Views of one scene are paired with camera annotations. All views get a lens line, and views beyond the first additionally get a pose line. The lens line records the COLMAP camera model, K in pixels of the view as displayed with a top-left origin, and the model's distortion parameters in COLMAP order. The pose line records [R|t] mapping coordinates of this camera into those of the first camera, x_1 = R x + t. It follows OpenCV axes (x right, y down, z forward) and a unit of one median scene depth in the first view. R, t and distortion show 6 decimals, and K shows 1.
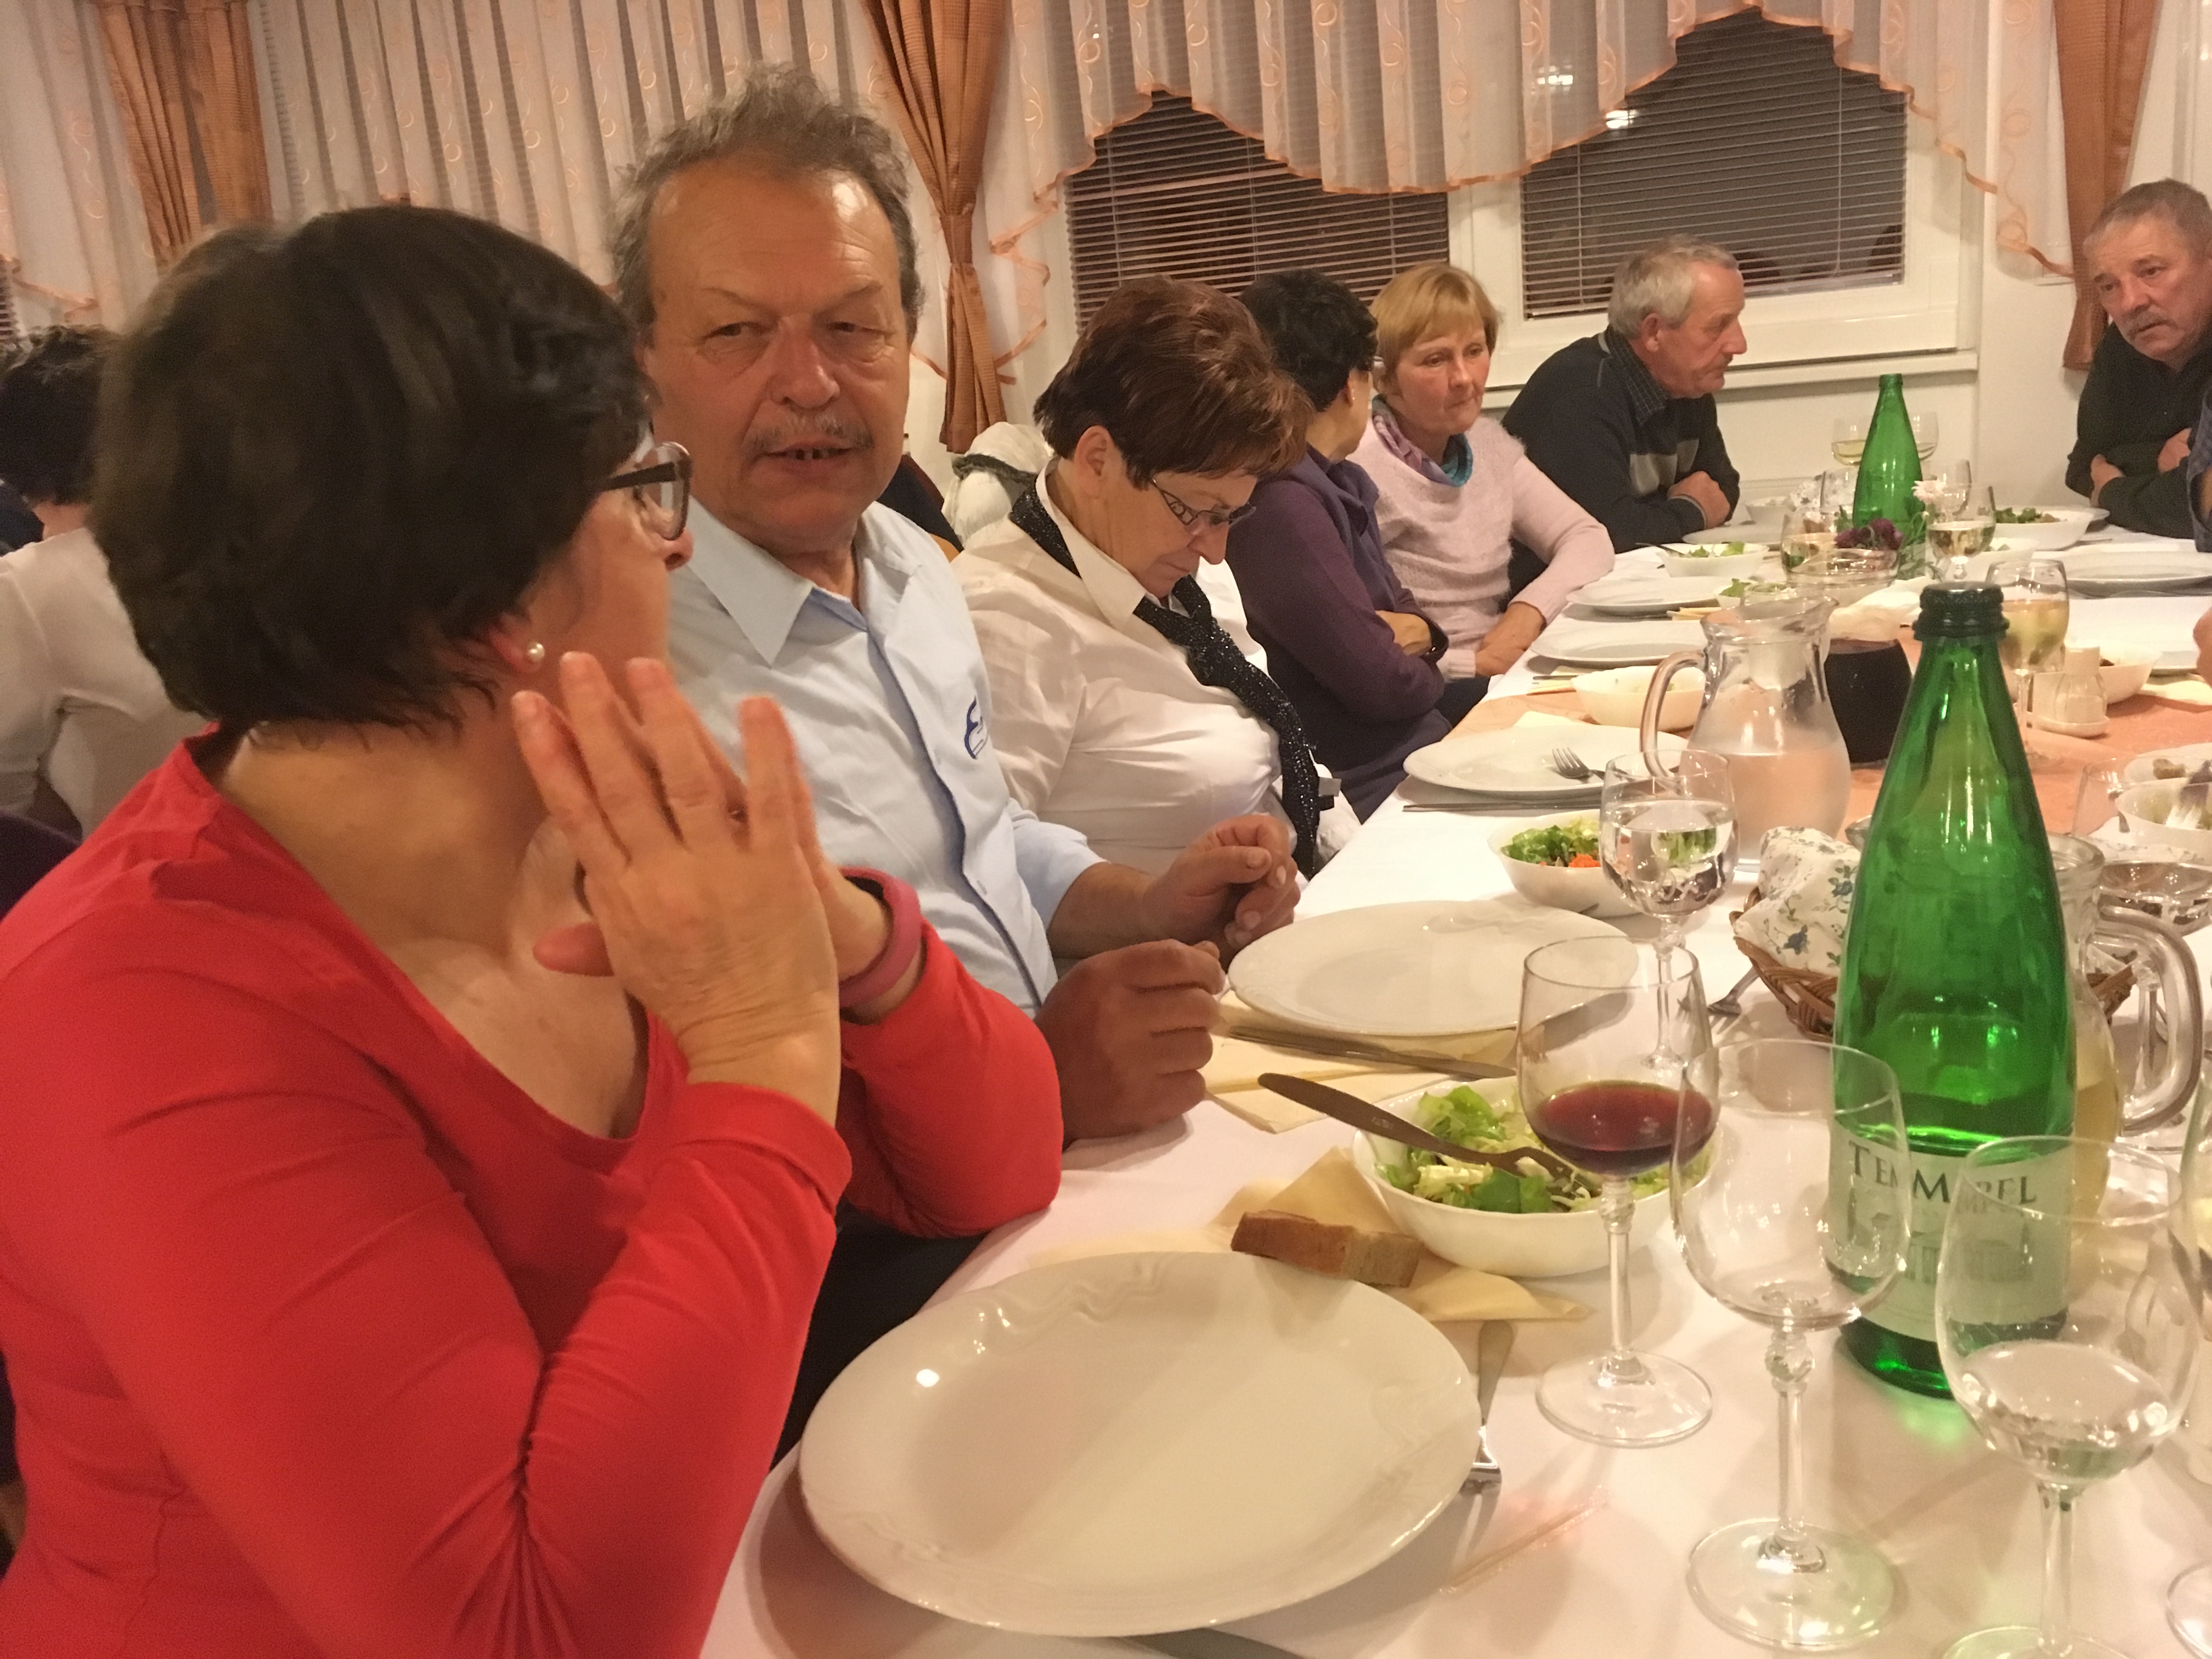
lens RADIAL K [[1858.7, 0, 1106.0], [0, 1858.7, 829.5], [0, 0, 1]] dist [0.071842, -0.114676]
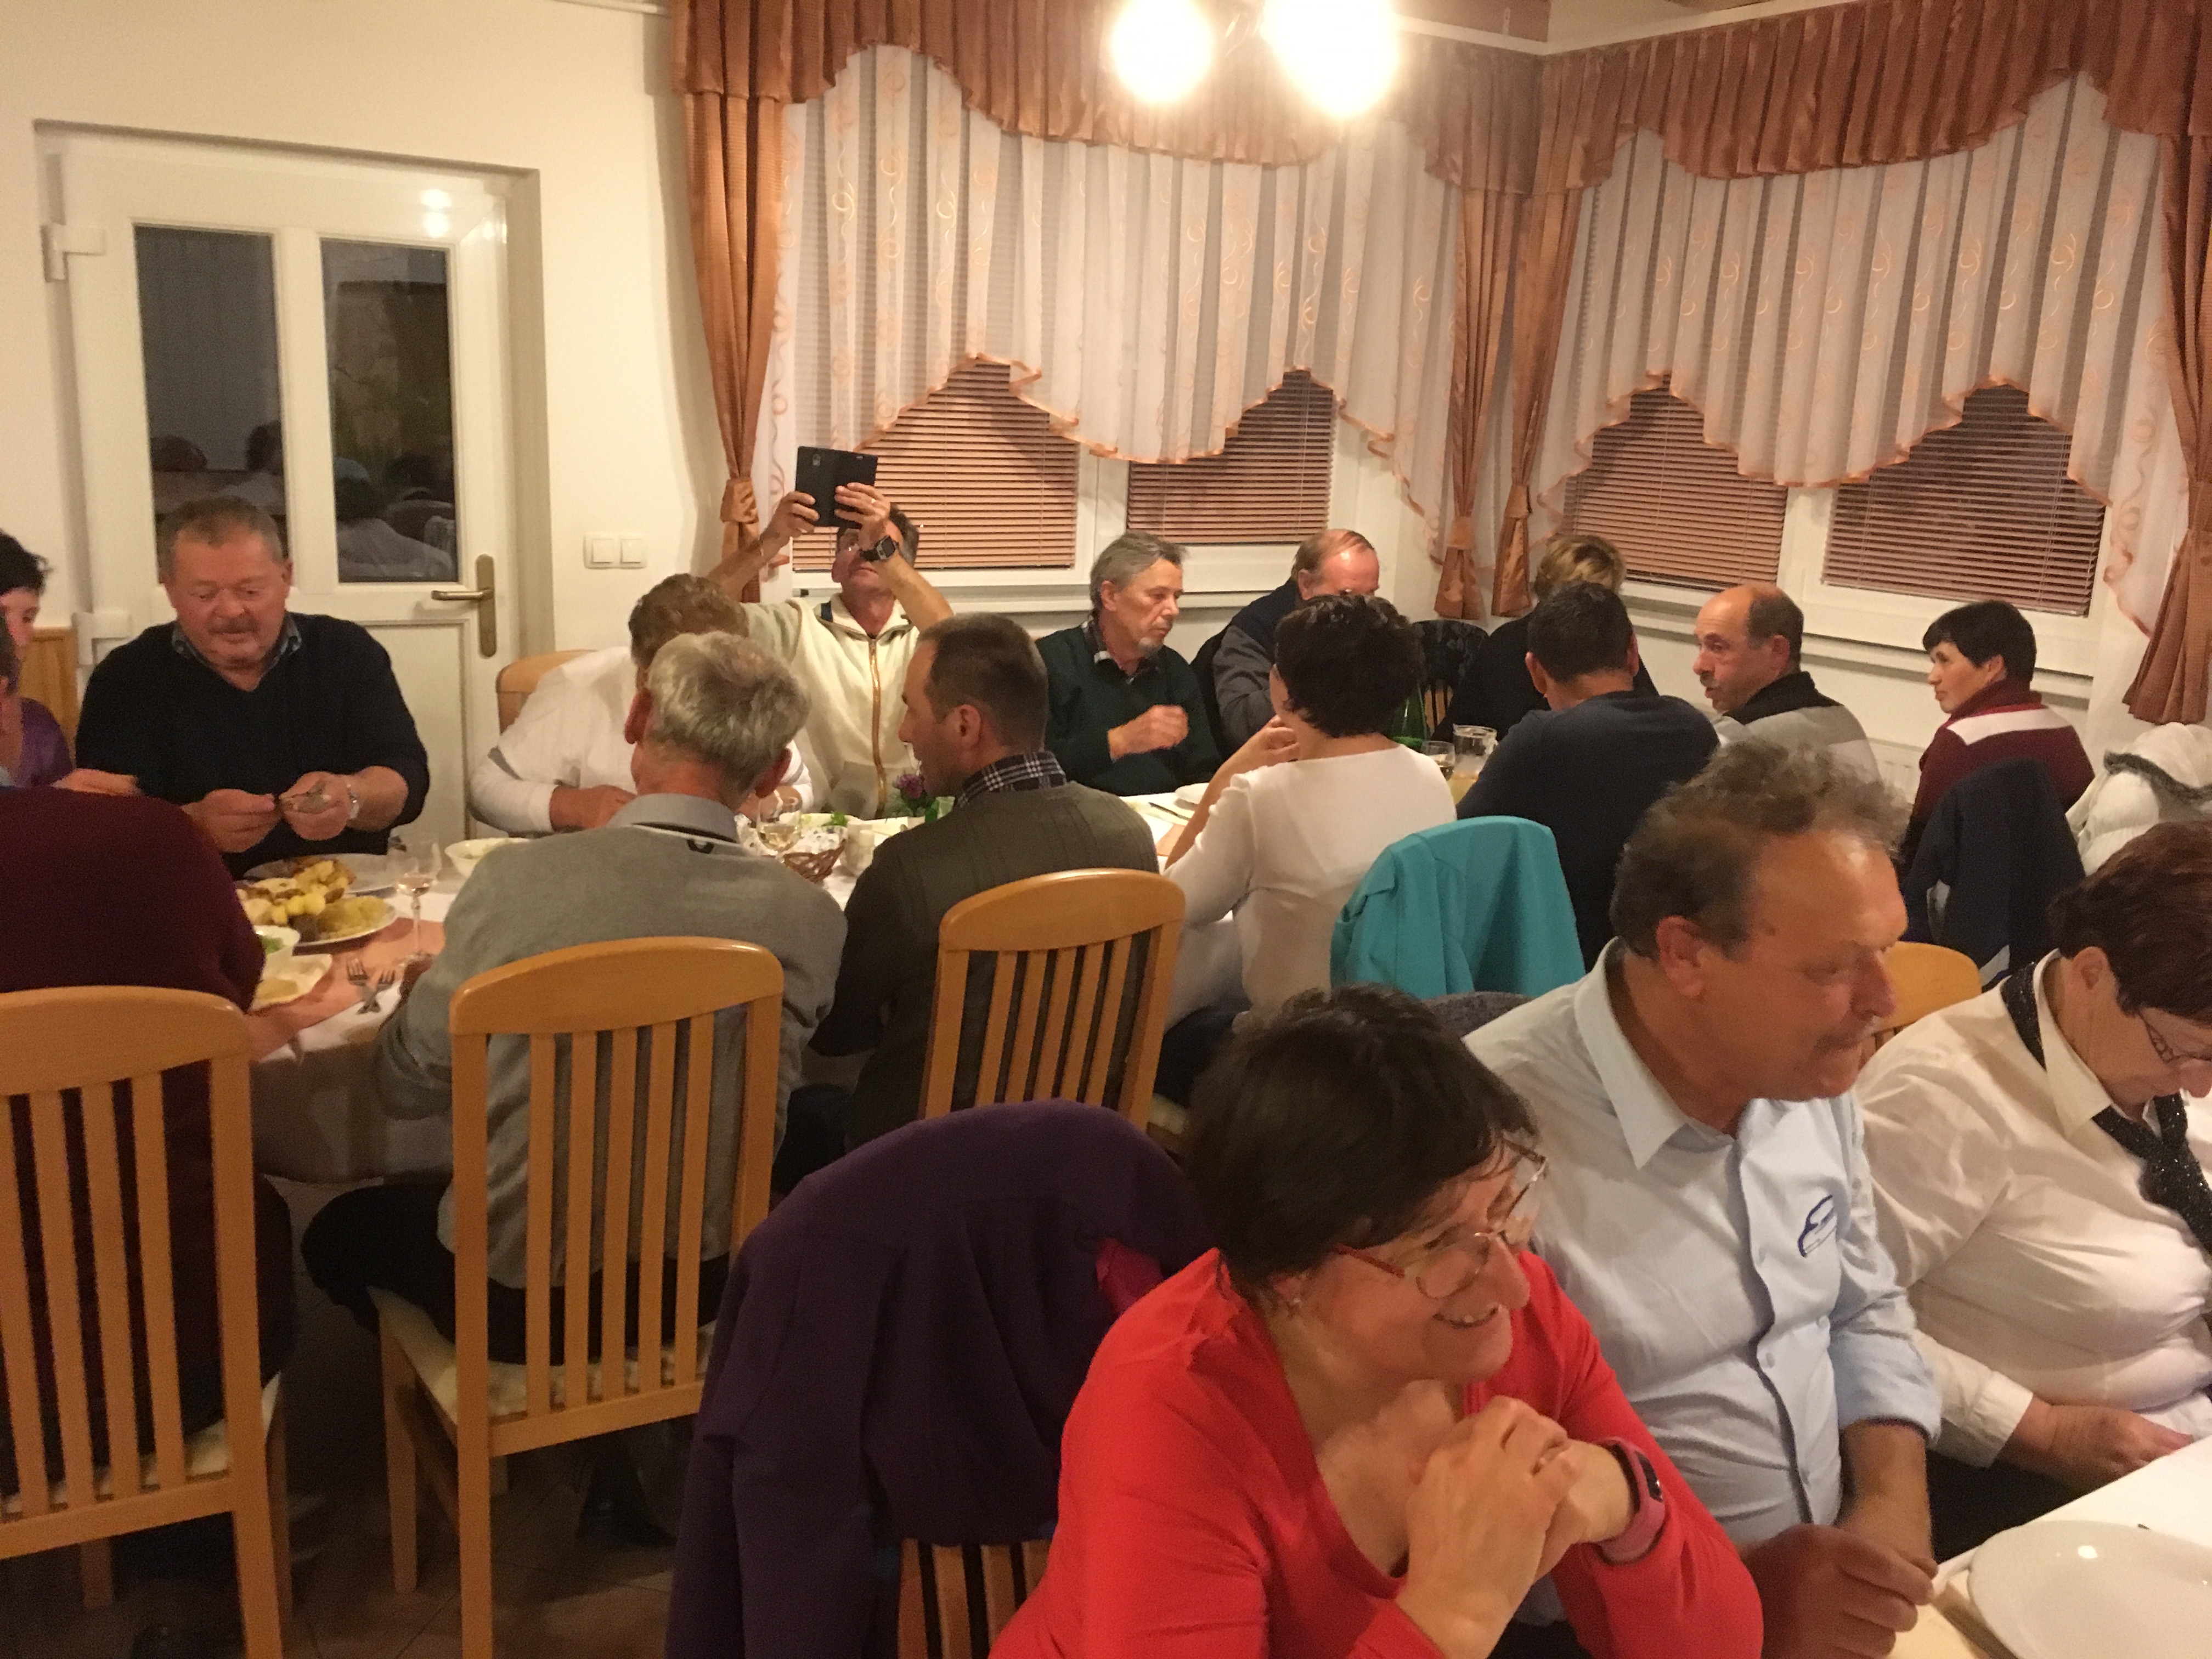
lens RADIAL K [[1858.7, 0, 1106.0], [0, 1858.7, 829.5], [0, 0, 1]] dist [0.071842, -0.114676]
pose [[0.789199, 0.261692, -0.555591, 0.062966], [-0.257121, 0.962359, 0.088054, -0.115043], [0.557721, 0.073362, 0.826780, -0.099427]]
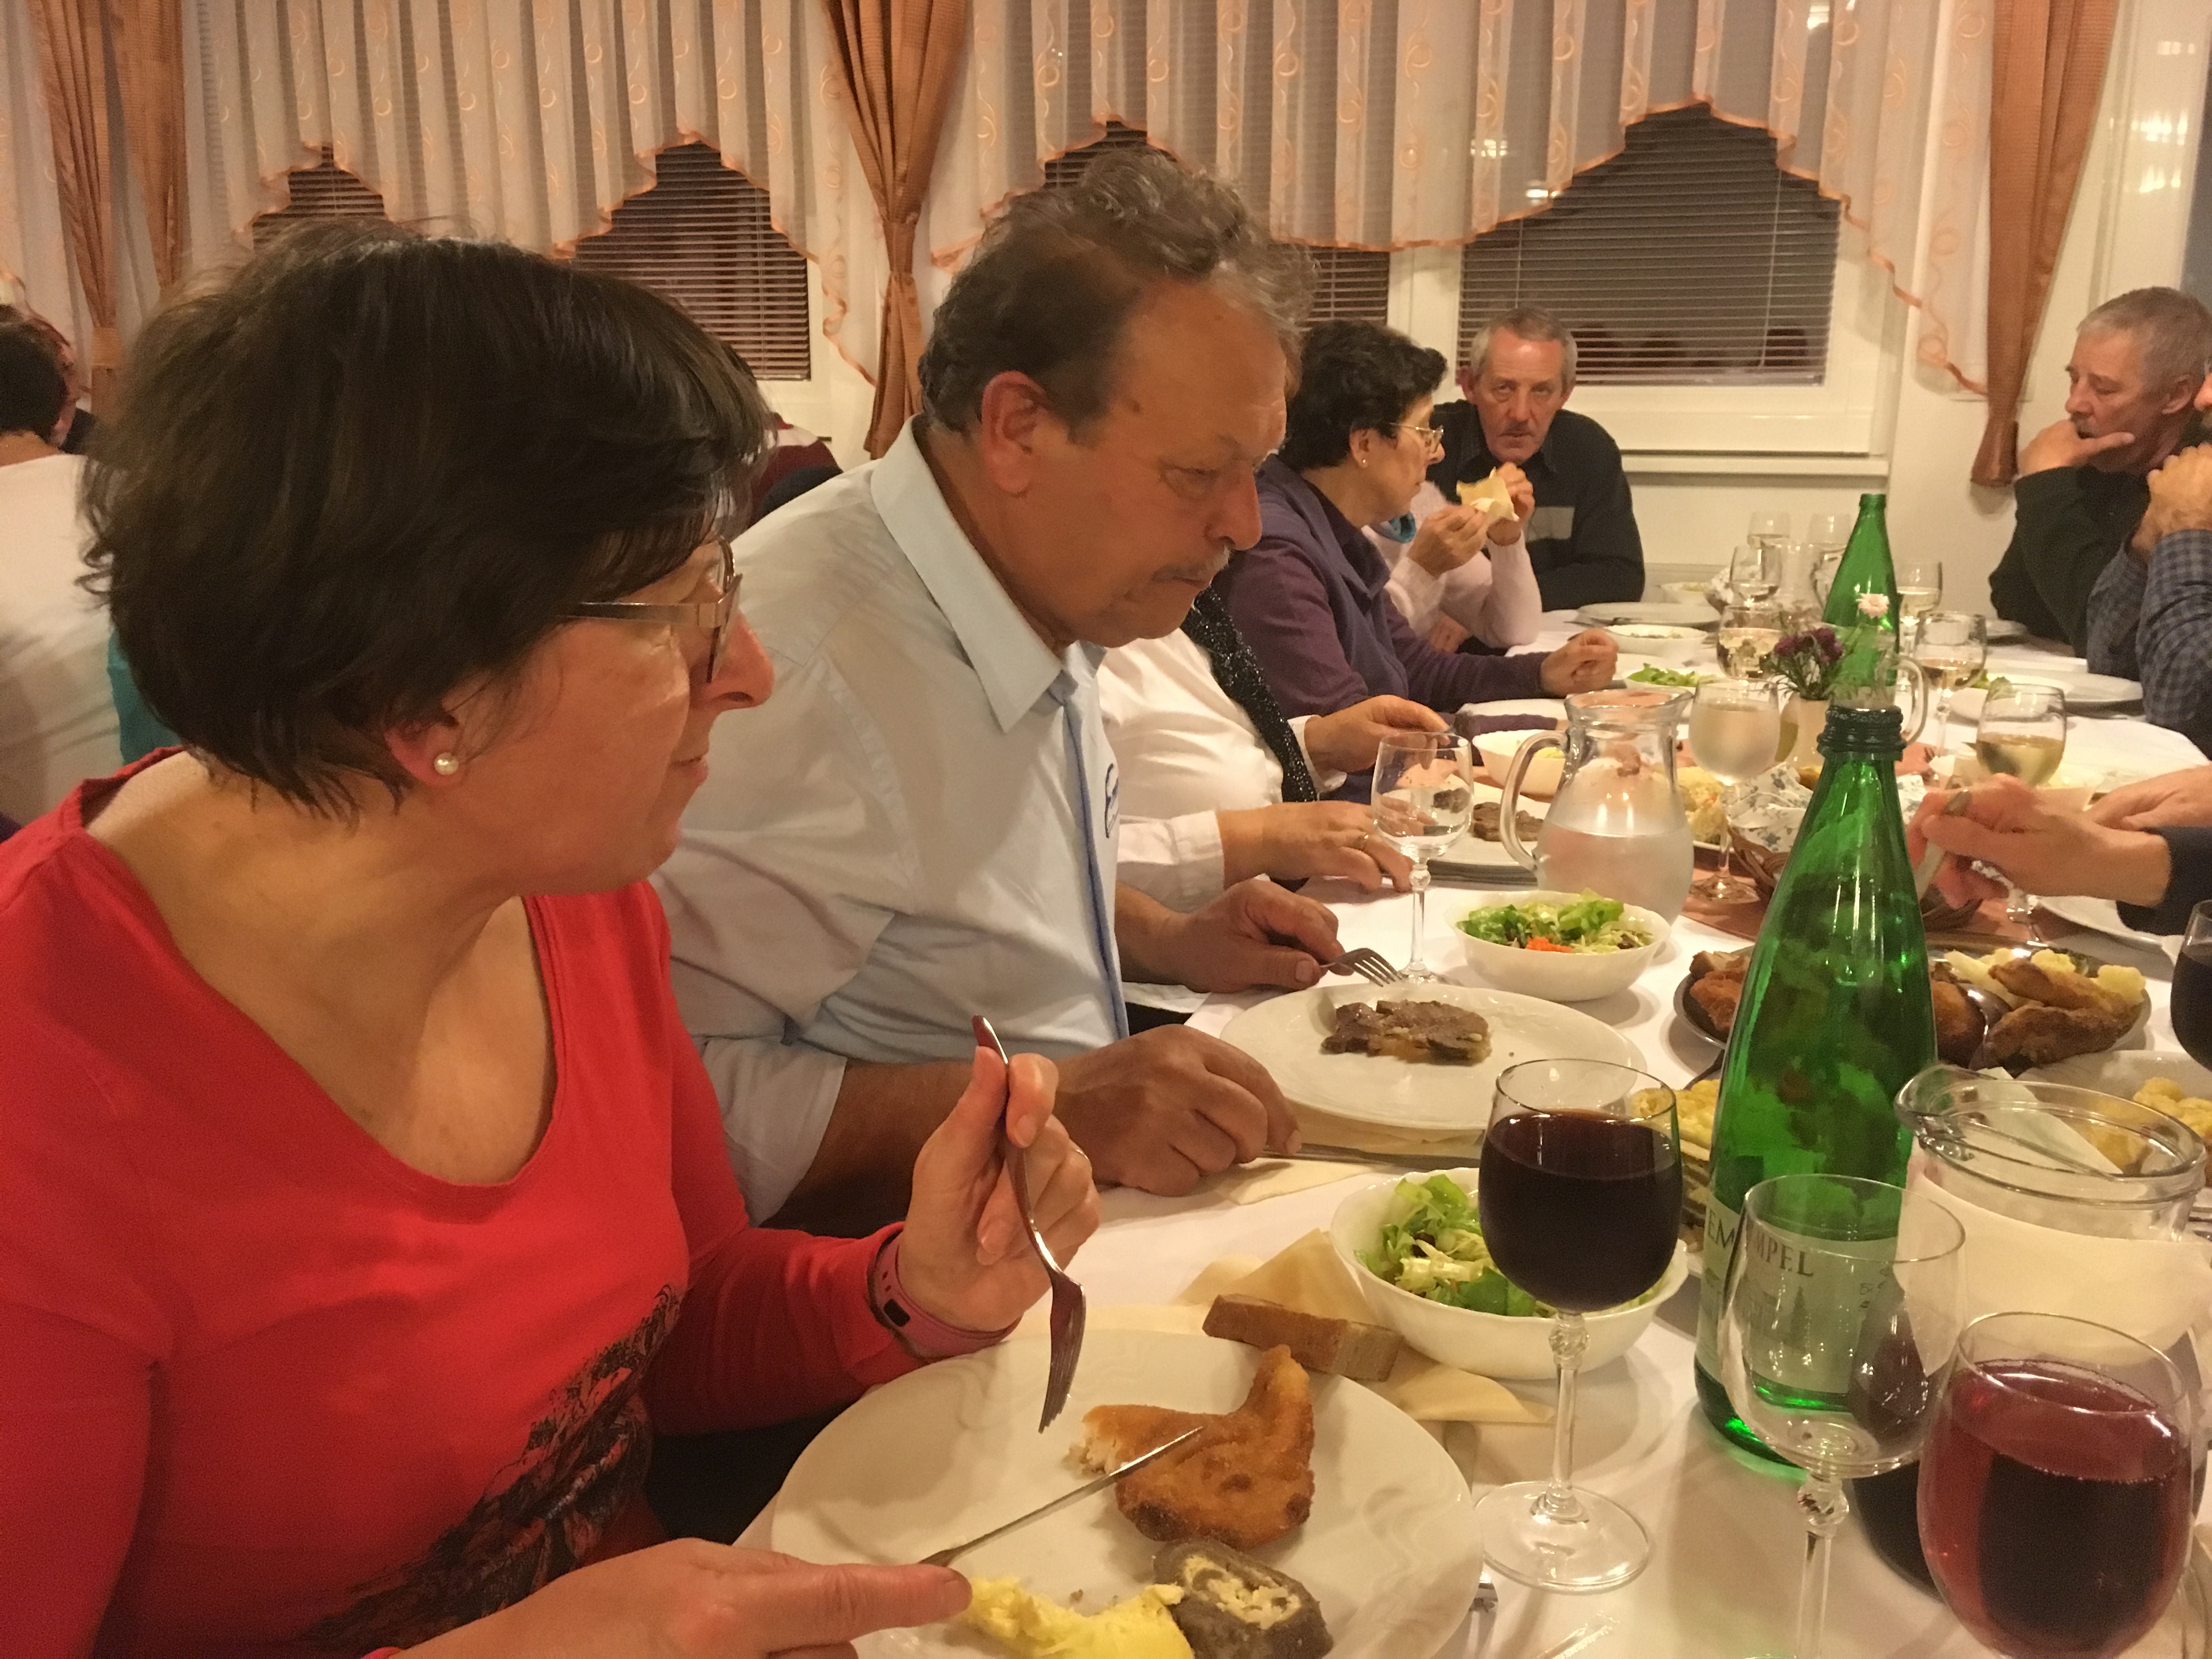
lens RADIAL K [[1858.7, 0, 1106.0], [0, 1858.7, 829.5], [0, 0, 1]] dist [0.071842, -0.114676]
pose [[0.994270, 0.078964, 0.072051, -0.020263], [-0.078212, 0.996849, -0.013200, -0.004934], [-0.072866, 0.007489, 0.997314, 0.008193]]
